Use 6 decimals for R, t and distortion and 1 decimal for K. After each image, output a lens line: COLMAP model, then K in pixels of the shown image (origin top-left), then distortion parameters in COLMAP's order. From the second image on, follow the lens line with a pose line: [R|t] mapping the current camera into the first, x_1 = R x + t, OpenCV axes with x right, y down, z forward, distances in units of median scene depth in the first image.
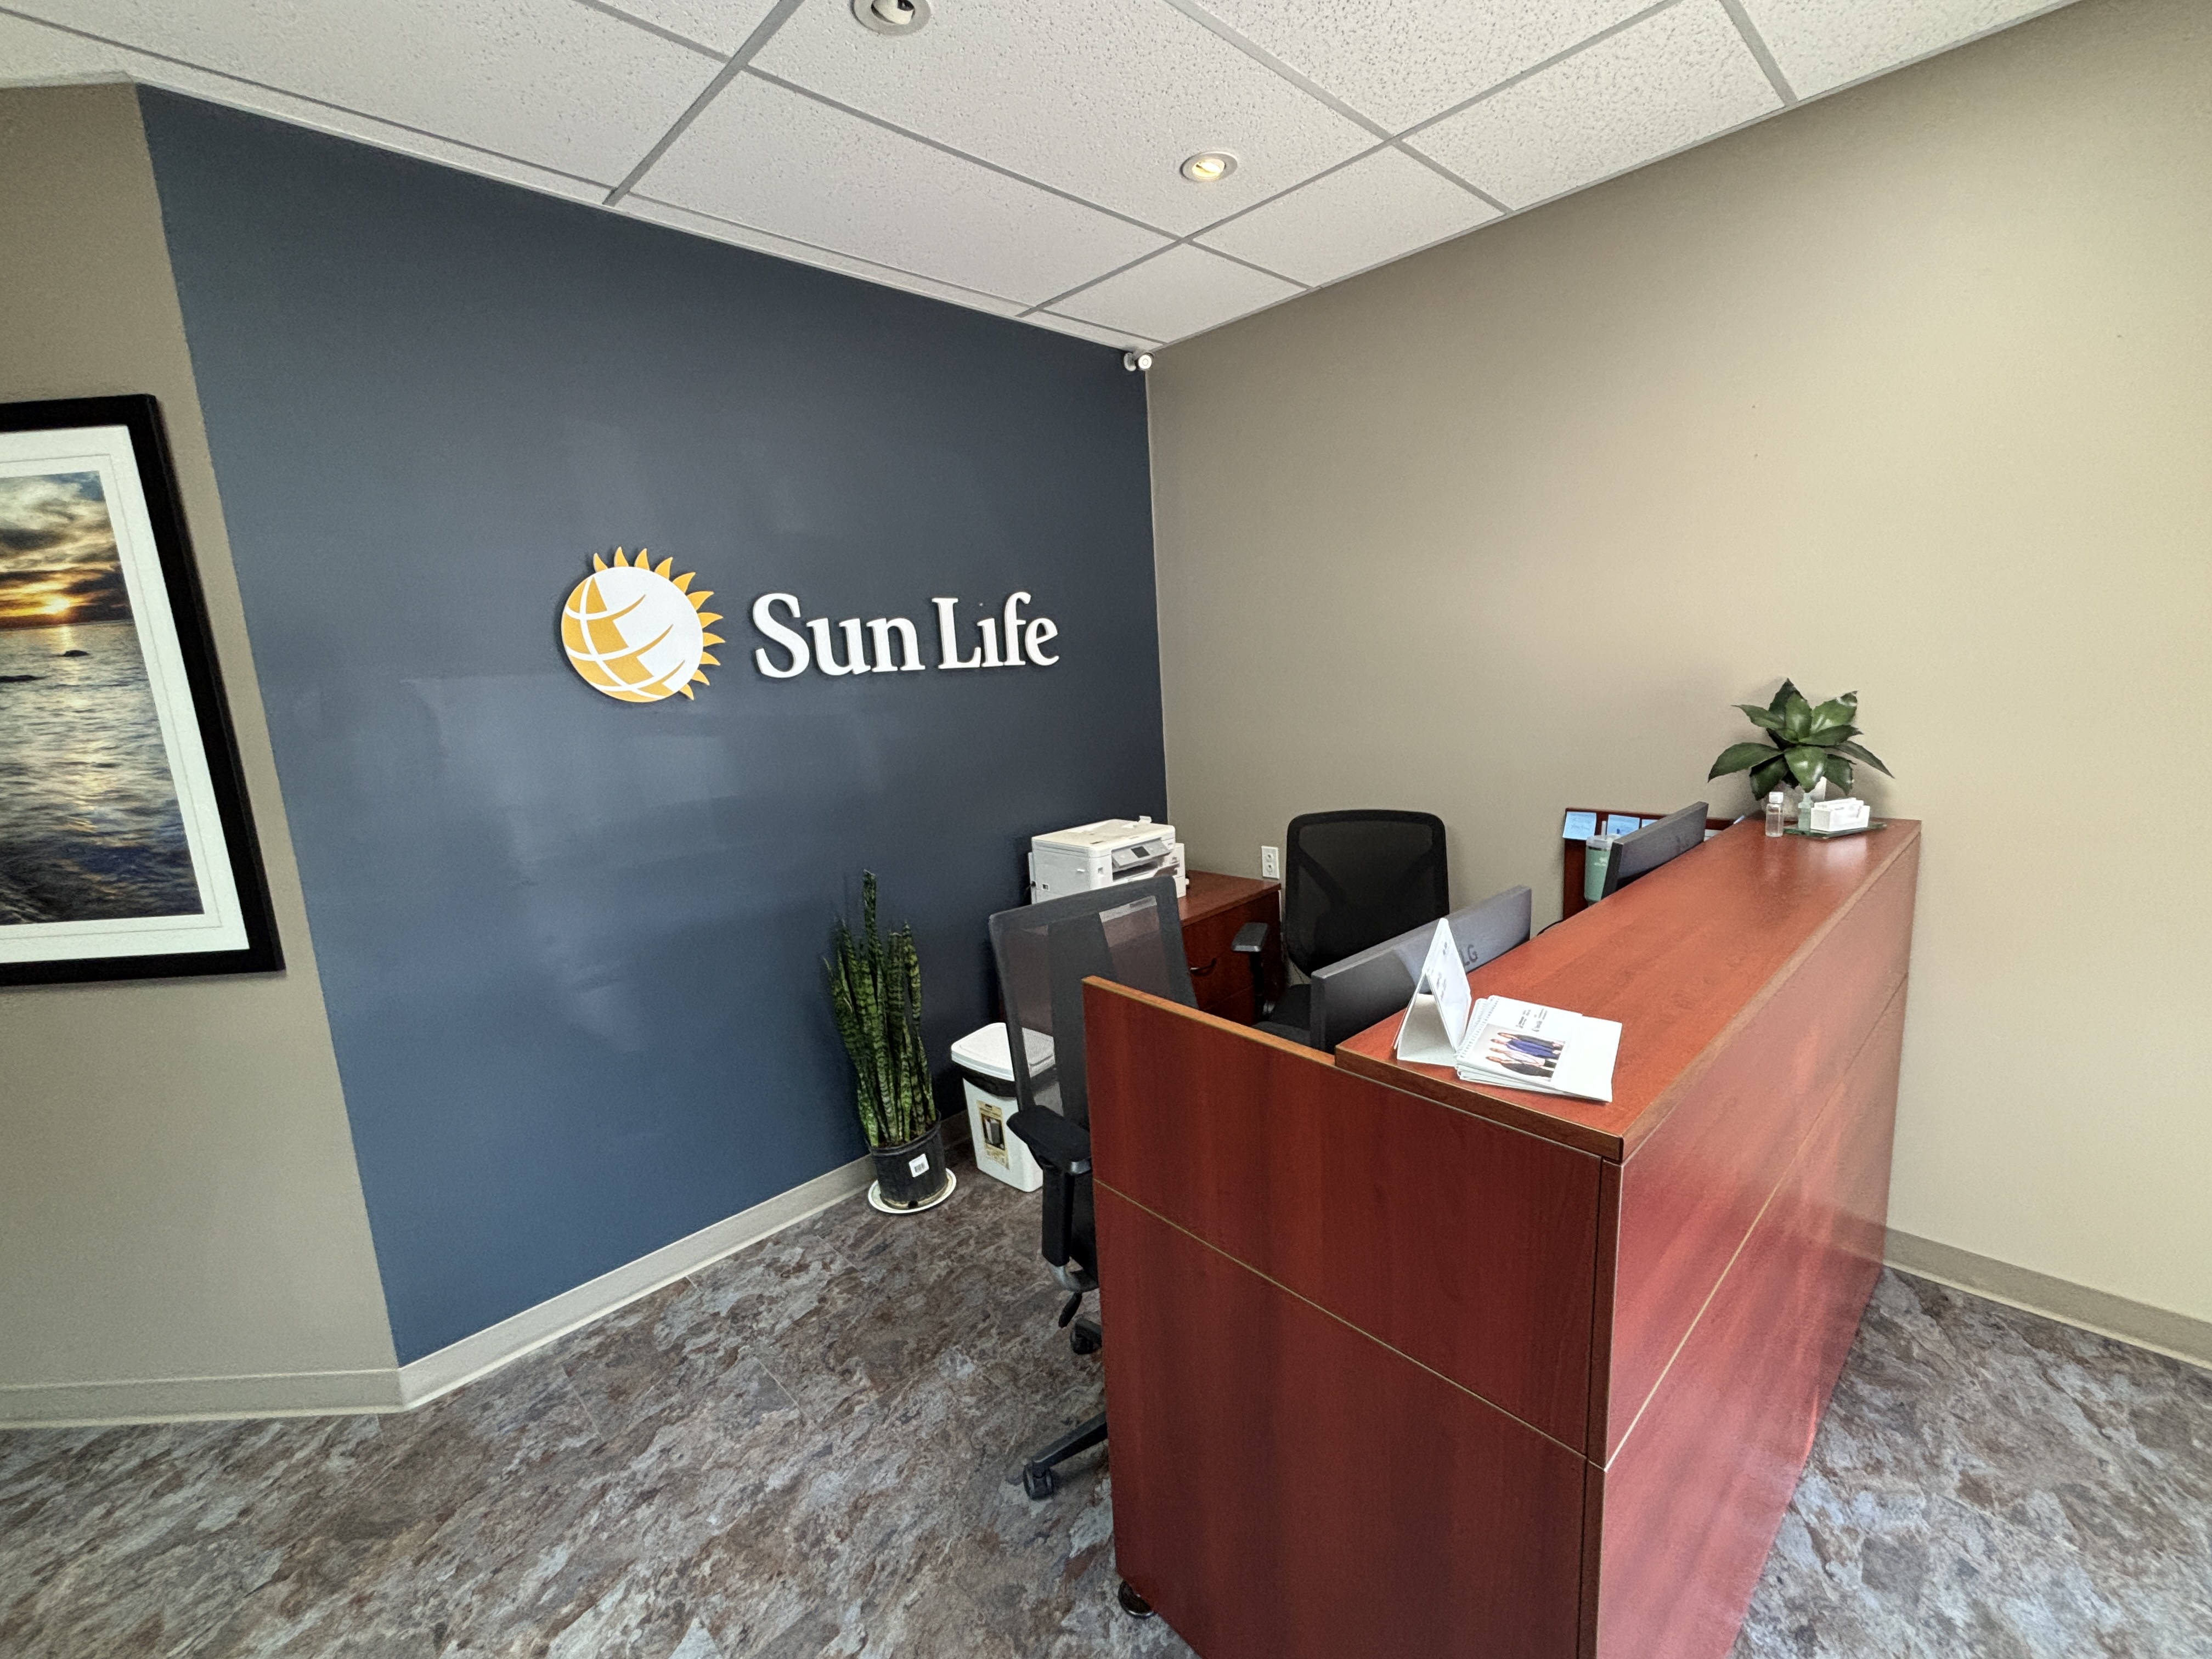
lens RADIAL K [[912.3, 0, 1106.0], [0, 912.3, 829.5], [0, 0, 1]] dist [0.001709, 0.000180]
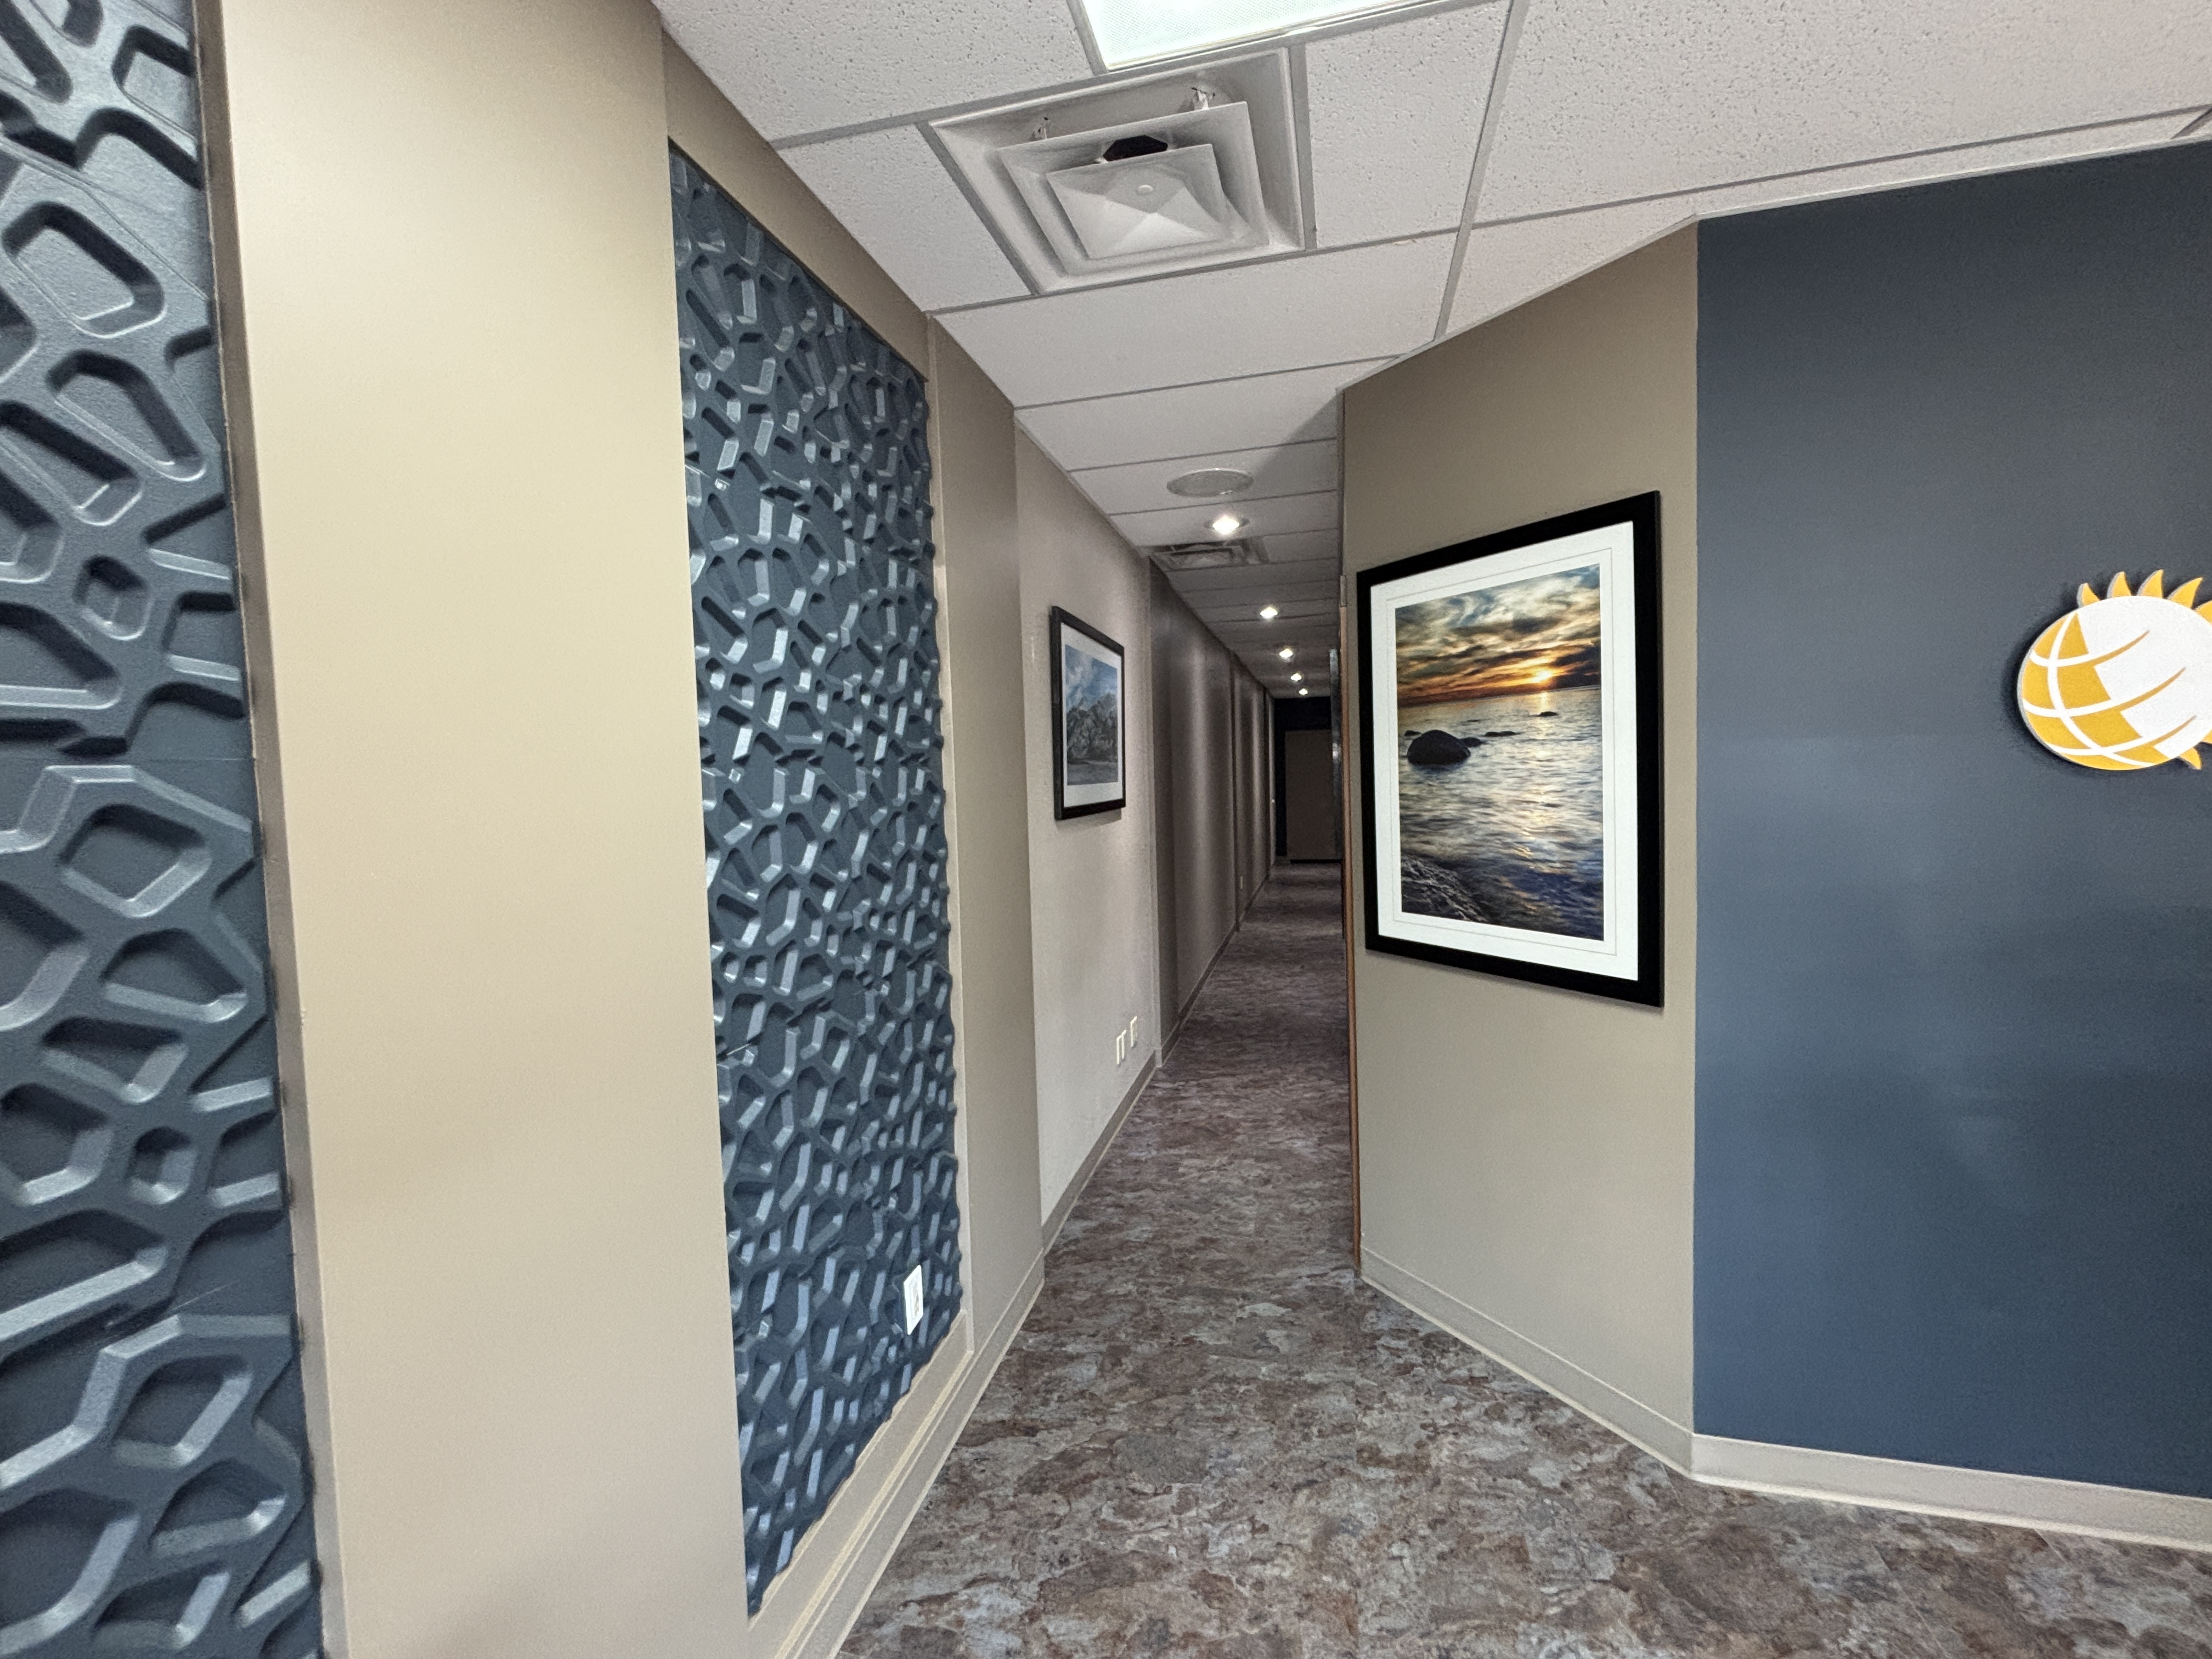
lens RADIAL K [[912.3, 0, 1106.0], [0, 912.3, 829.5], [0, 0, 1]] dist [0.001709, 0.000180]
pose [[0.531653, 0.098404, -0.841226, -0.382579], [-0.147815, 0.988765, 0.022244, 0.021928], [0.833964, 0.112520, 0.540225, -0.142275]]
